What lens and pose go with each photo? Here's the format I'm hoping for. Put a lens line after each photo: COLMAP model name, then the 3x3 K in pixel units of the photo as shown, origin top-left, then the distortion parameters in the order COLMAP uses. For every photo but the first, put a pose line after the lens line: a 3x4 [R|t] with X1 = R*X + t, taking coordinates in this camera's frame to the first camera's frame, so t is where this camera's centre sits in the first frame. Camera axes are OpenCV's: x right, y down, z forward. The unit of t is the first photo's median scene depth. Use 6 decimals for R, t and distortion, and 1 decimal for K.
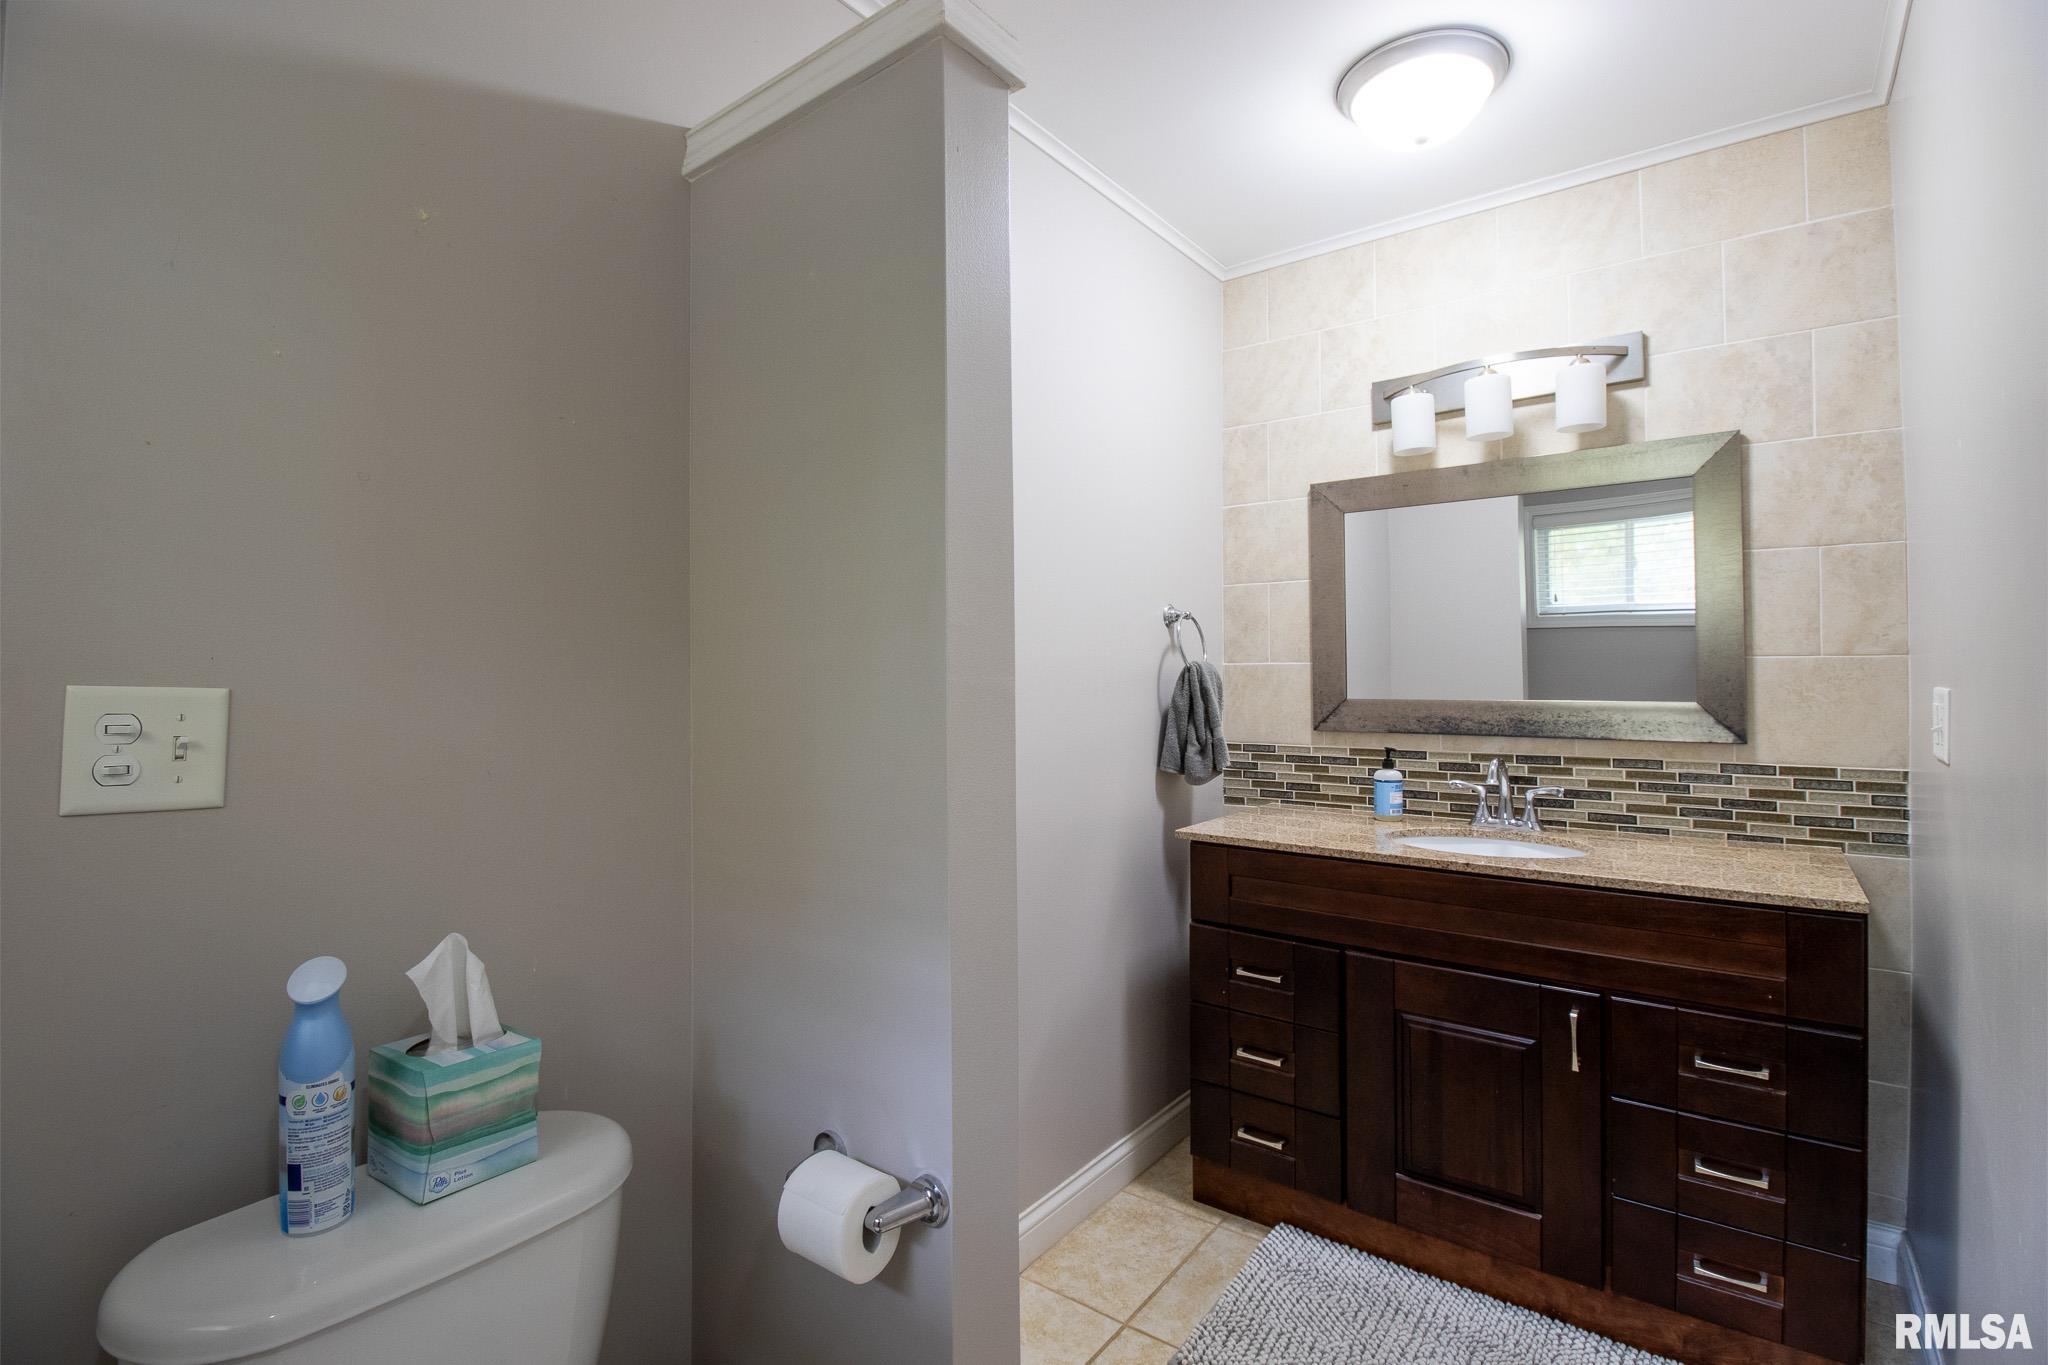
lens RADIAL K [[952.1, 0, 1033.5], [0, 952.1, 651.8], [0, 0, 1]] dist [0.002311, -0.015215]
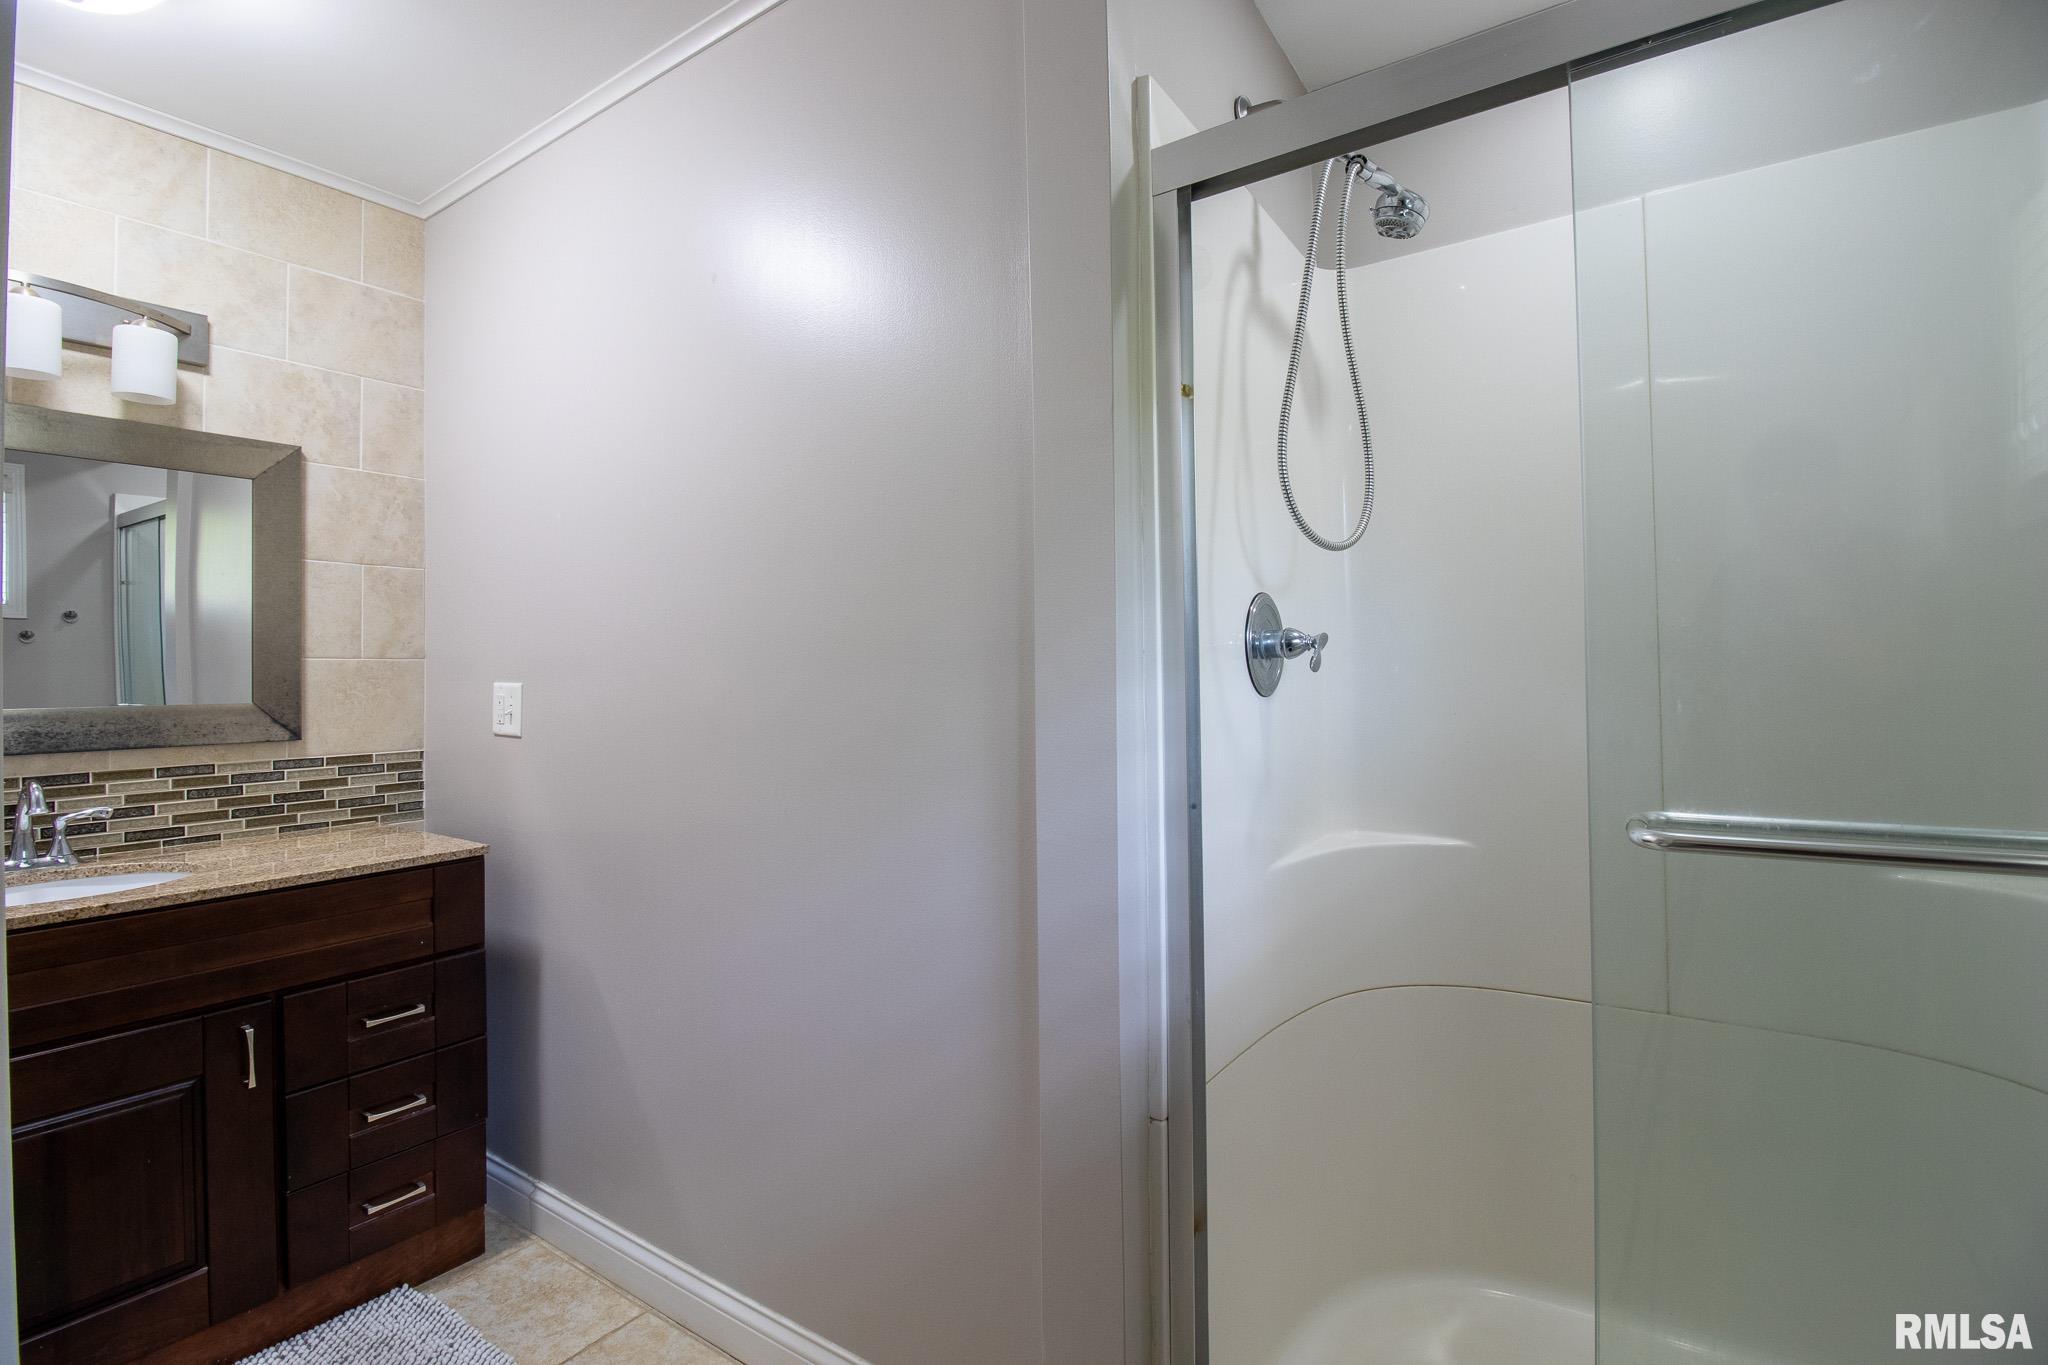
lens RADIAL K [[952.1, 0, 1033.5], [0, 952.1, 651.8], [0, 0, 1]] dist [0.002311, -0.015215]
pose [[-0.050288, 0.024446, 0.998436, -0.362076], [-0.013374, 0.999594, -0.025148, 0.013547], [-0.998645, -0.014617, -0.049940, 0.226745]]
